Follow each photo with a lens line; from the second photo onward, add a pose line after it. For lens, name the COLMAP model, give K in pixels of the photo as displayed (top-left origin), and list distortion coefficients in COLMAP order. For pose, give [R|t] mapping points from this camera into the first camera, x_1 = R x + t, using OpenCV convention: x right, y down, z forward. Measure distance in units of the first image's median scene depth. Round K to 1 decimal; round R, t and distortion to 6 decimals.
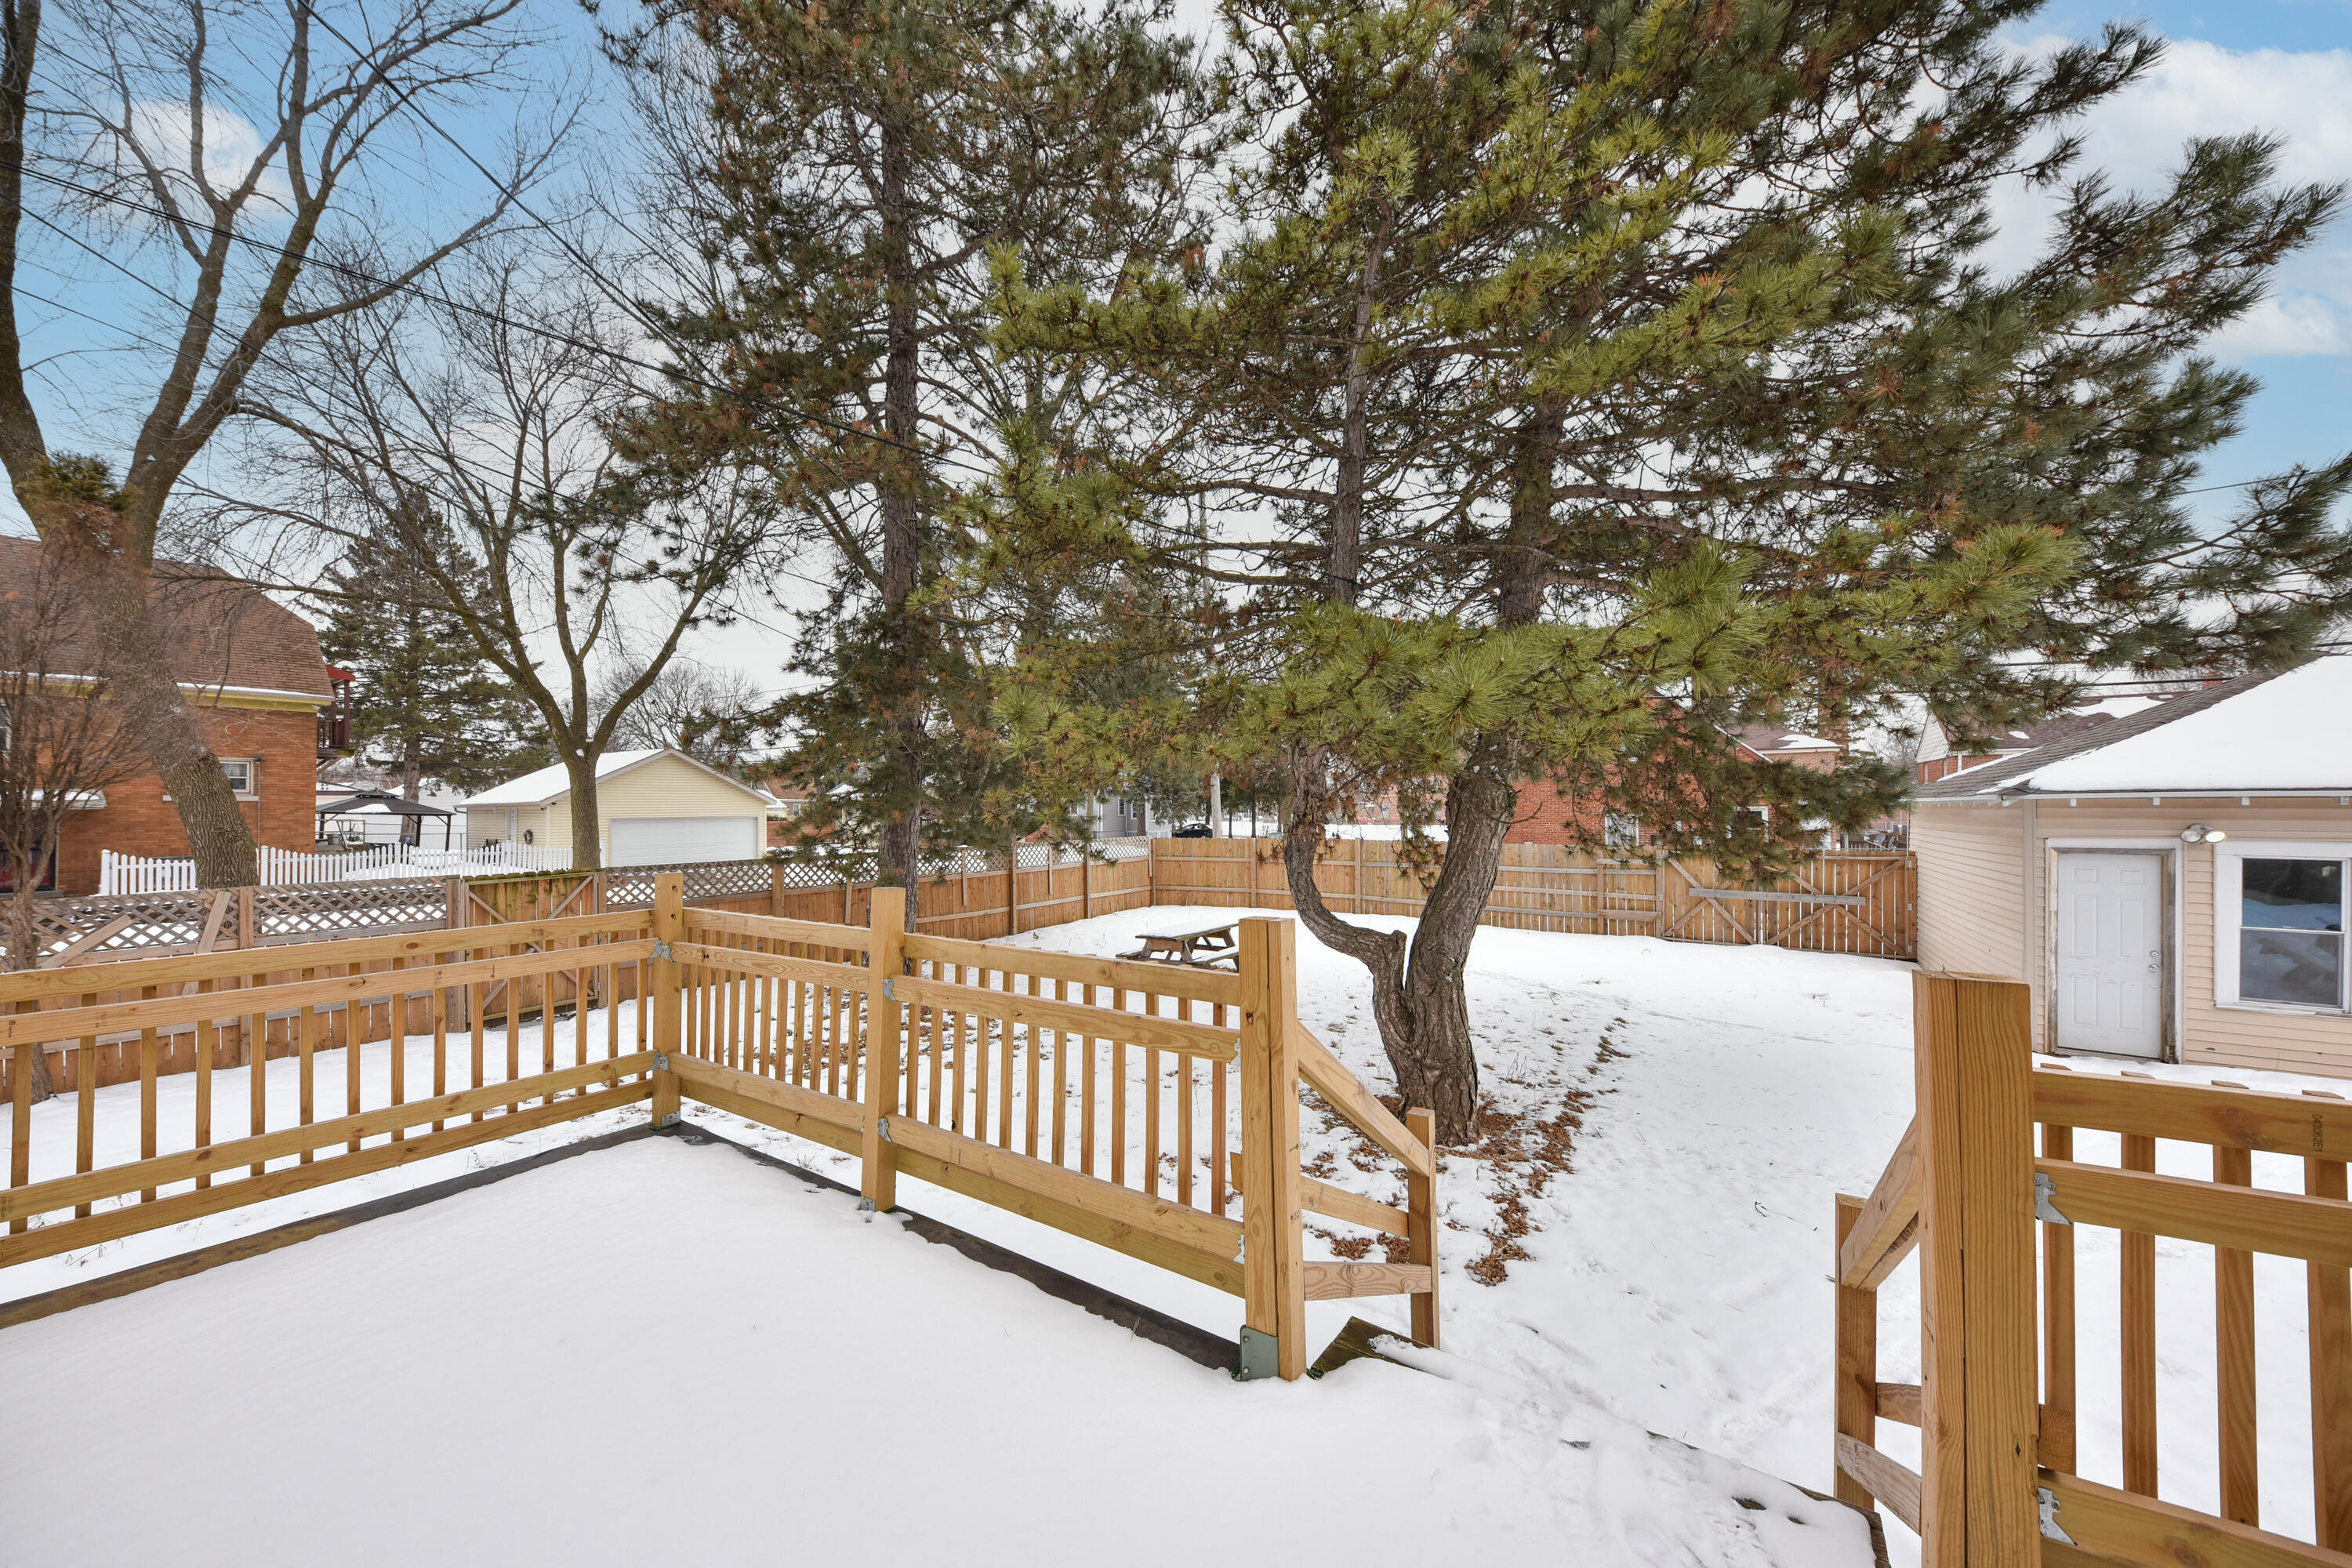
lens RADIAL K [[808.6, 0, 1160.0], [0, 808.6, 788.5], [0, 0, 1]] dist [-0.001308, -0.001552]
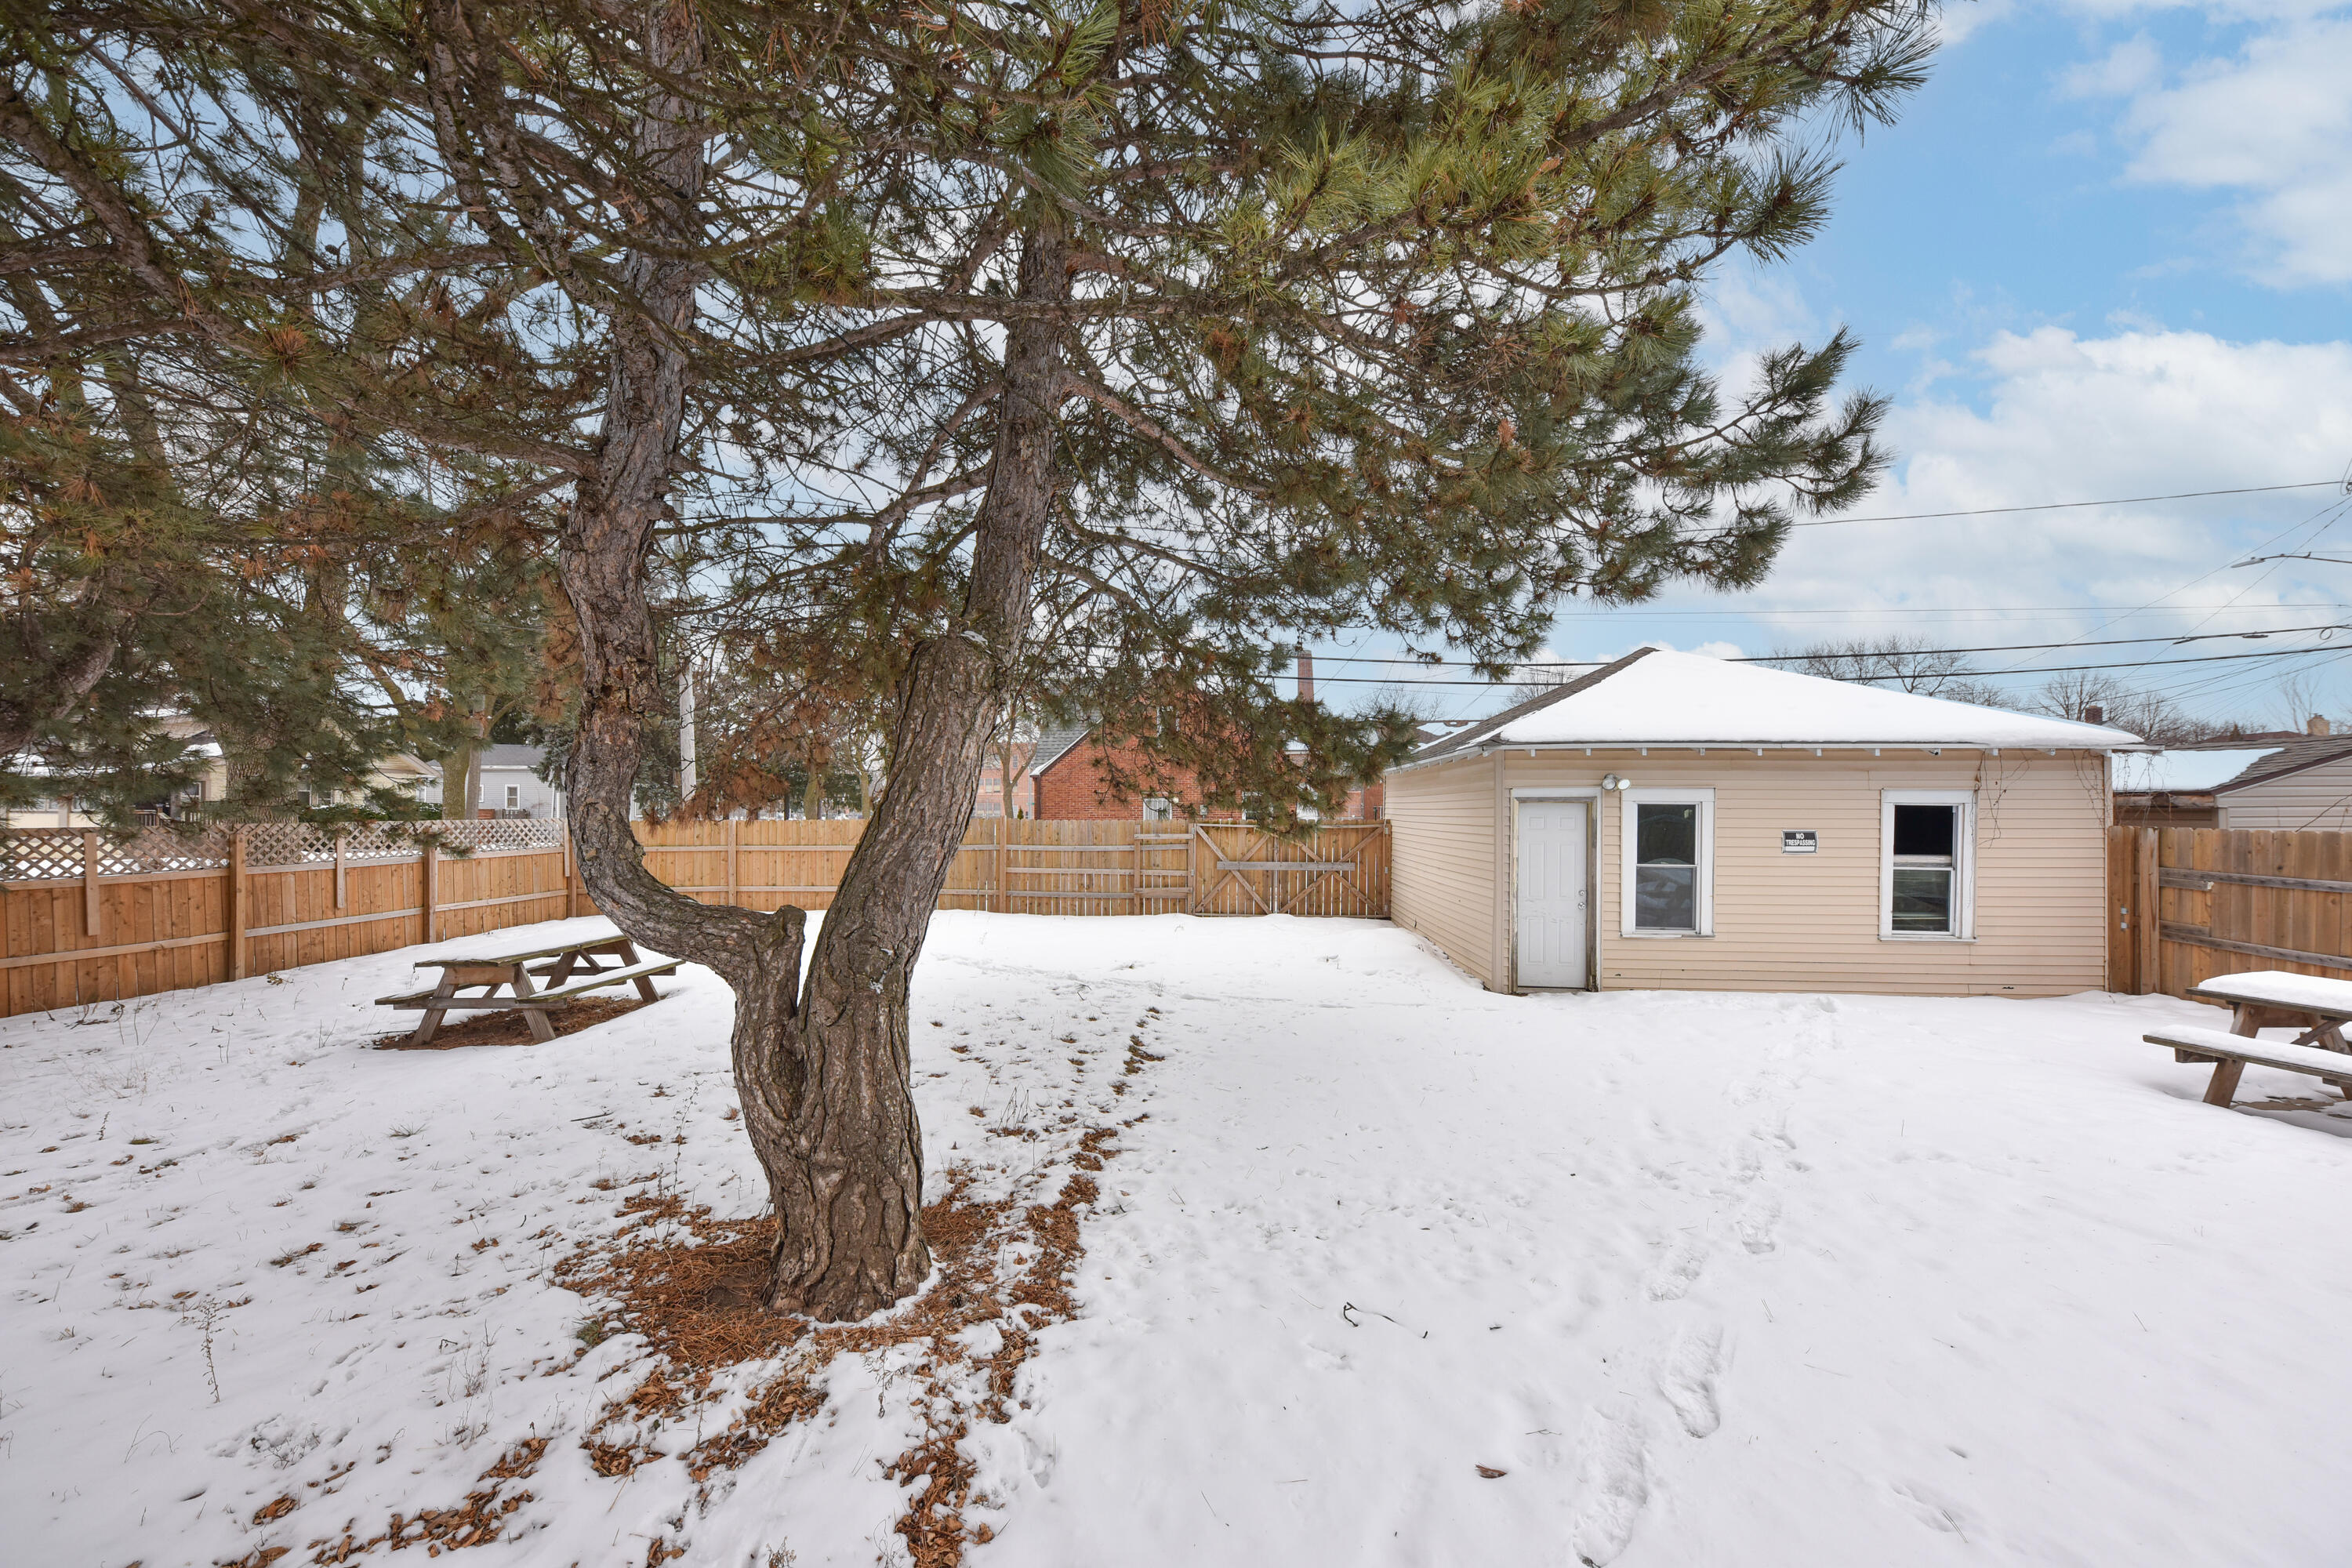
lens RADIAL K [[808.6, 0, 1169.8], [0, 808.6, 798.6], [0, 0, 1]] dist [-0.001308, -0.001552]
pose [[0.860806, 0.009913, 0.508837, 0.224811], [-0.013535, 0.999903, 0.003417, 0.094227], [-0.508754, -0.009829, 0.860856, 0.393546]]
